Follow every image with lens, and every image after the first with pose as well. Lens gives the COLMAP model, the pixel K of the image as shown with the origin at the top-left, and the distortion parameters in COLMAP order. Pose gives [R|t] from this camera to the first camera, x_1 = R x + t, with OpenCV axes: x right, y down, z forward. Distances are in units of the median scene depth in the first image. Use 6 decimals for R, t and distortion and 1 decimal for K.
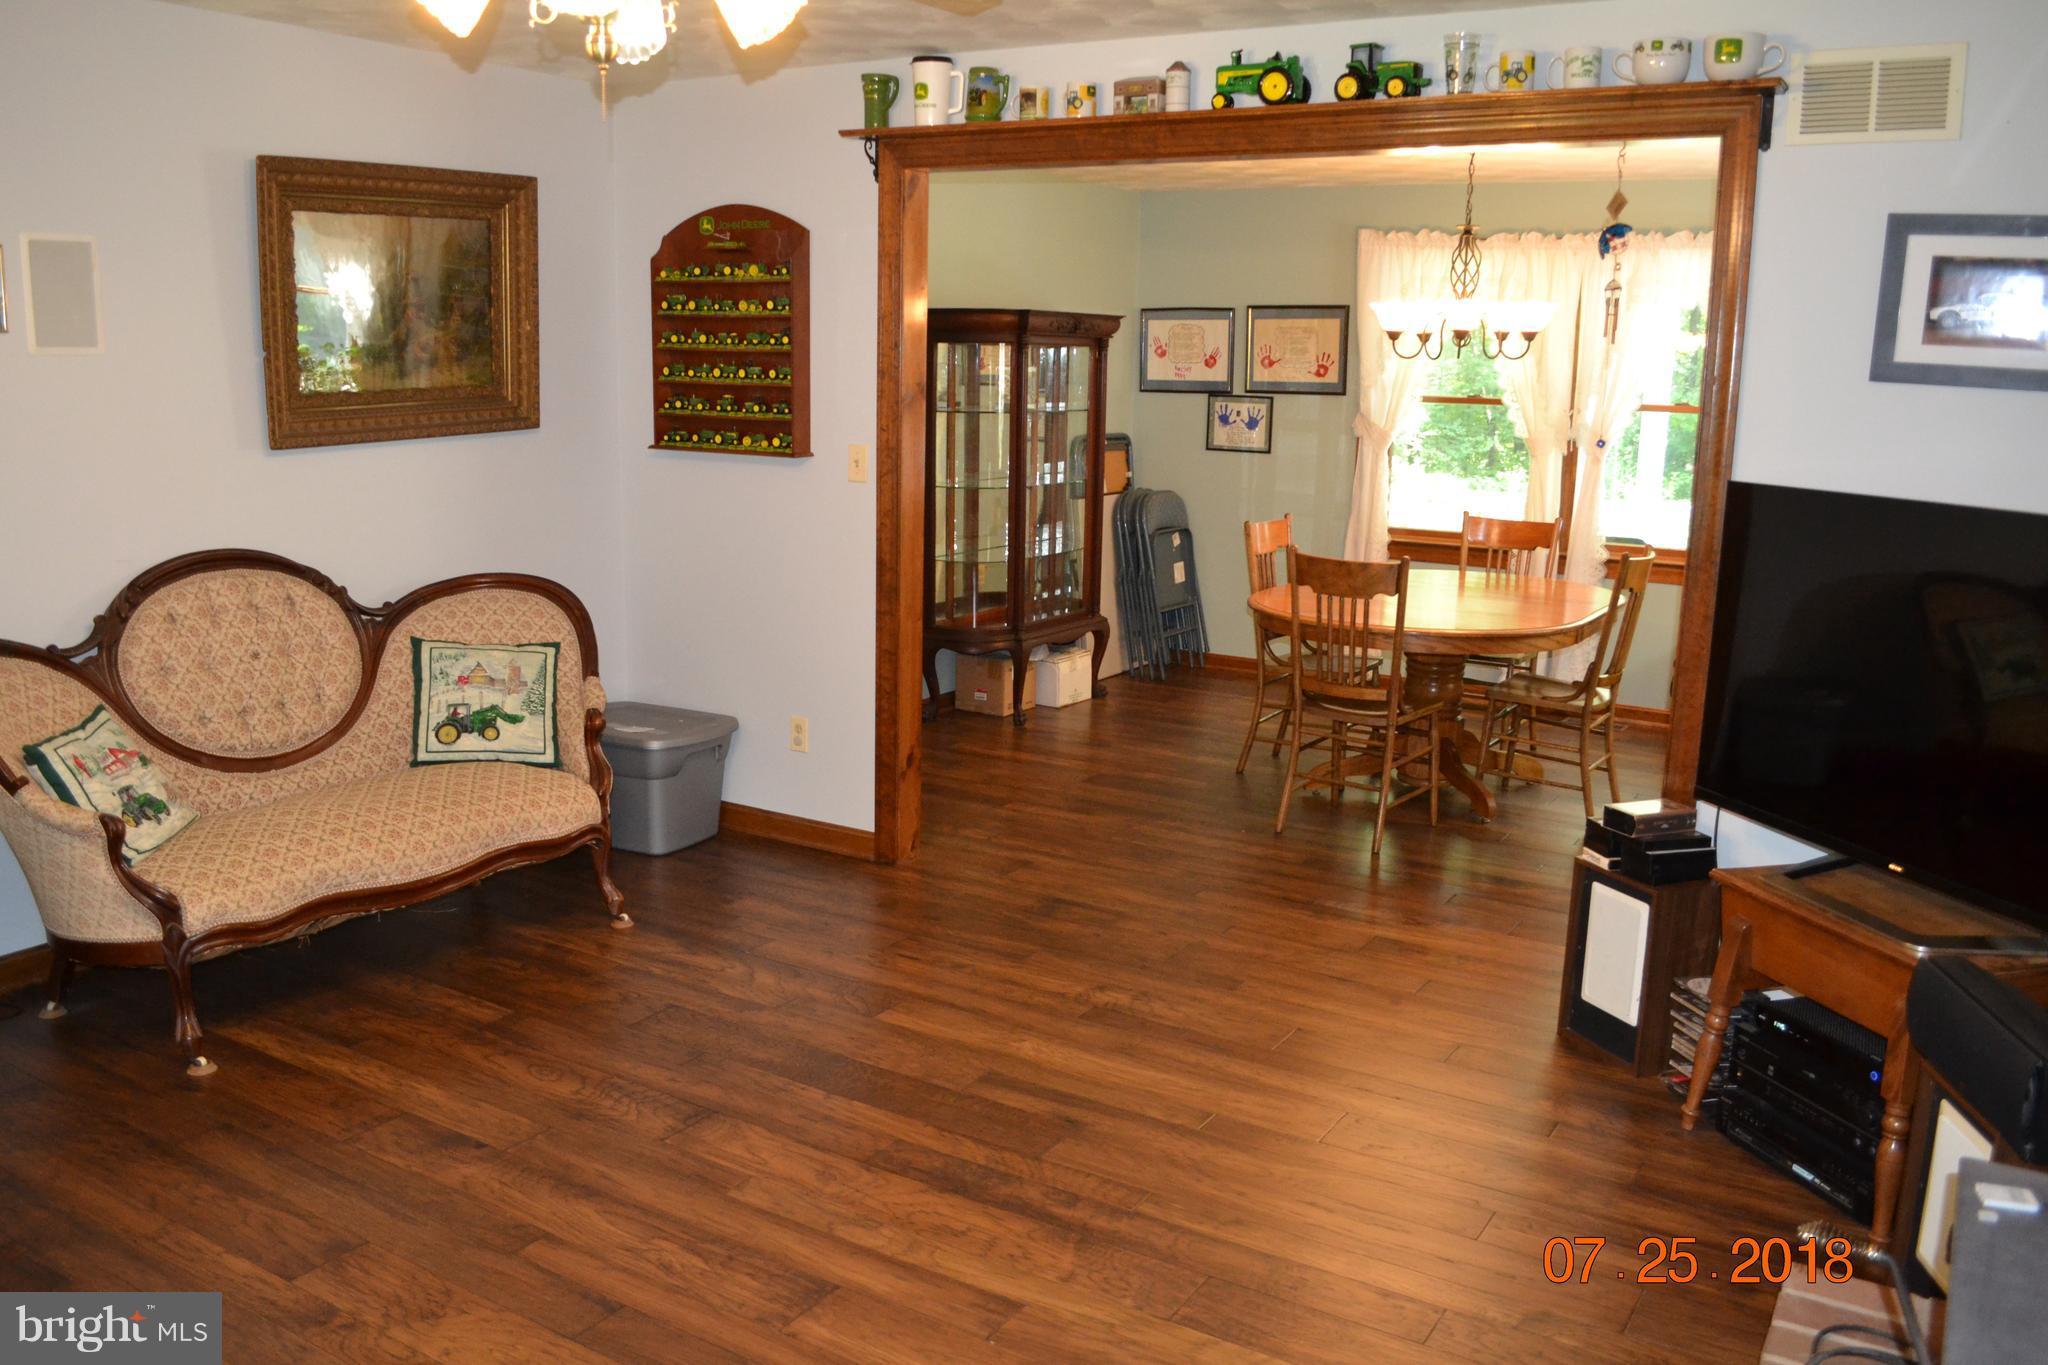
lens RADIAL K [[1648.4, 0, 1024.9], [0, 1648.4, 676.4], [0, 0, 1]] dist [-0.064084, 0.012295]
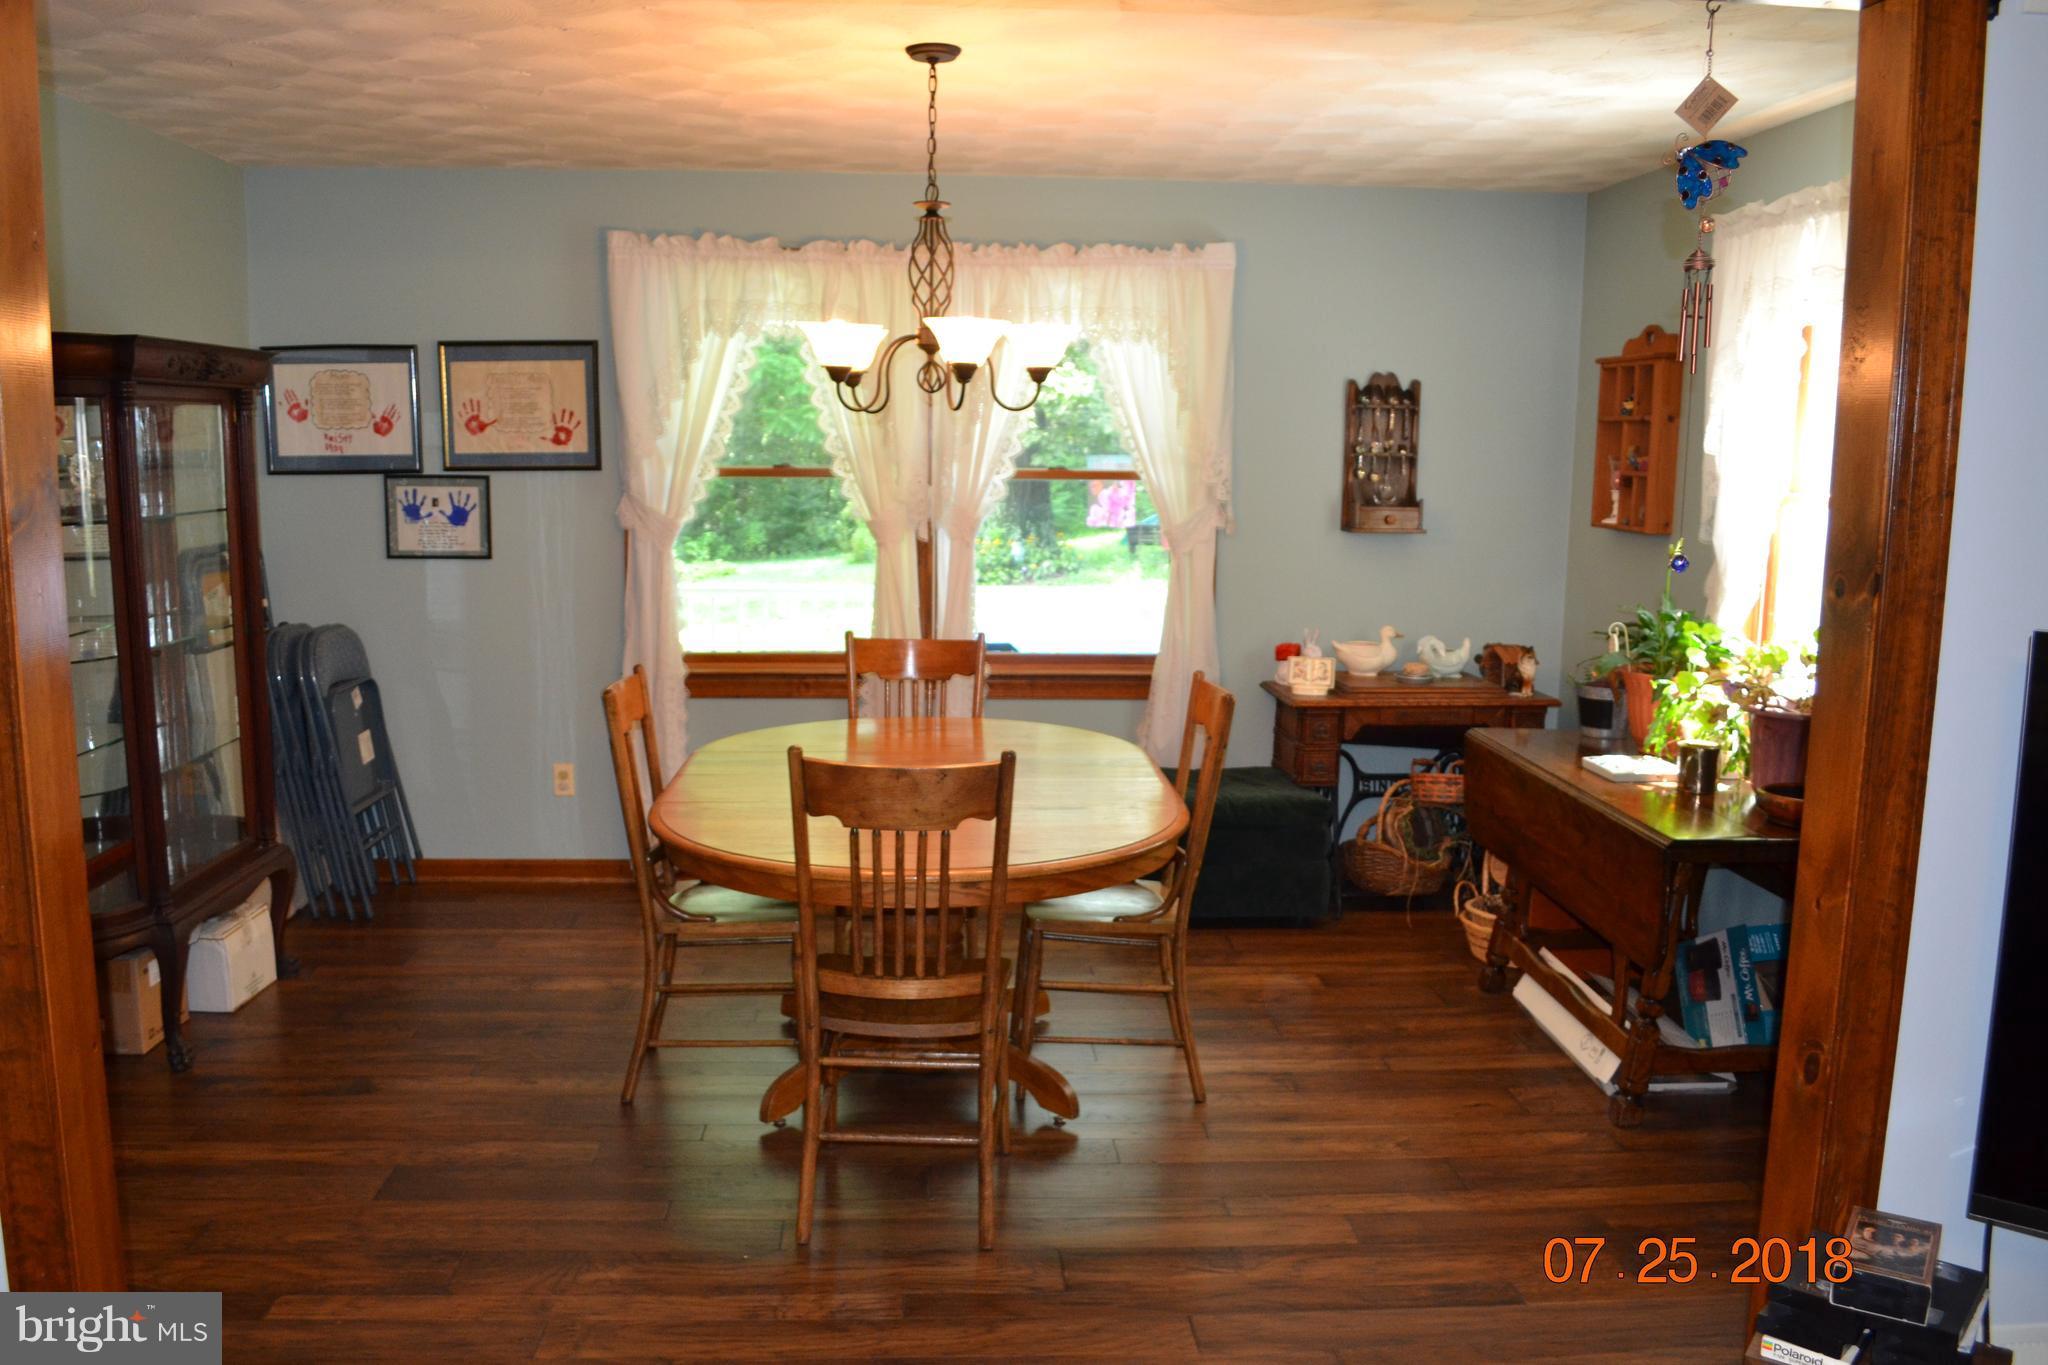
lens RADIAL K [[1648.4, 0, 1016.9], [0, 1648.4, 694.4], [0, 0, 1]] dist [-0.064084, 0.012295]
pose [[0.823102, -0.100442, 0.558941, -0.057749], [0.115436, 0.993279, 0.008501, -0.063120], [-0.556038, 0.057524, 0.829164, 0.334342]]
